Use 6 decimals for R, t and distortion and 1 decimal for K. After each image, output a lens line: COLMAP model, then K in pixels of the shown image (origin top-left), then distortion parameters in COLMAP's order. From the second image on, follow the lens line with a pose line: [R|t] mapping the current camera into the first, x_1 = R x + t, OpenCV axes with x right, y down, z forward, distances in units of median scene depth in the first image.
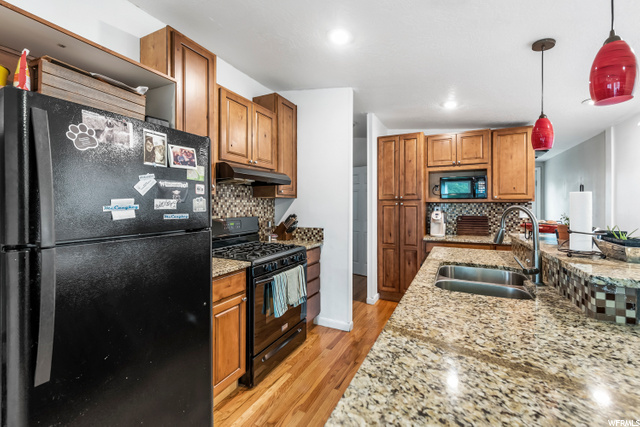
lens RADIAL K [[279.3, 0, 321.6], [0, 279.3, 204.1], [0, 0, 1]] dist [0.016444, -0.000178]
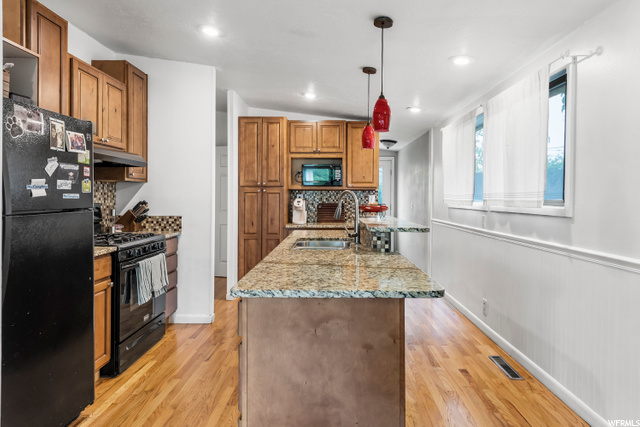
lens RADIAL K [[409.2, 0, 320.8], [0, 409.2, 196.5], [0, 0, 1]] dist [0.002228, 0.000198]
pose [[0.909654, 0.004503, 0.415342, -0.139960], [-0.006287, 0.999976, 0.002929, 0.016524], [-0.415319, -0.005275, 0.909660, -0.413321]]
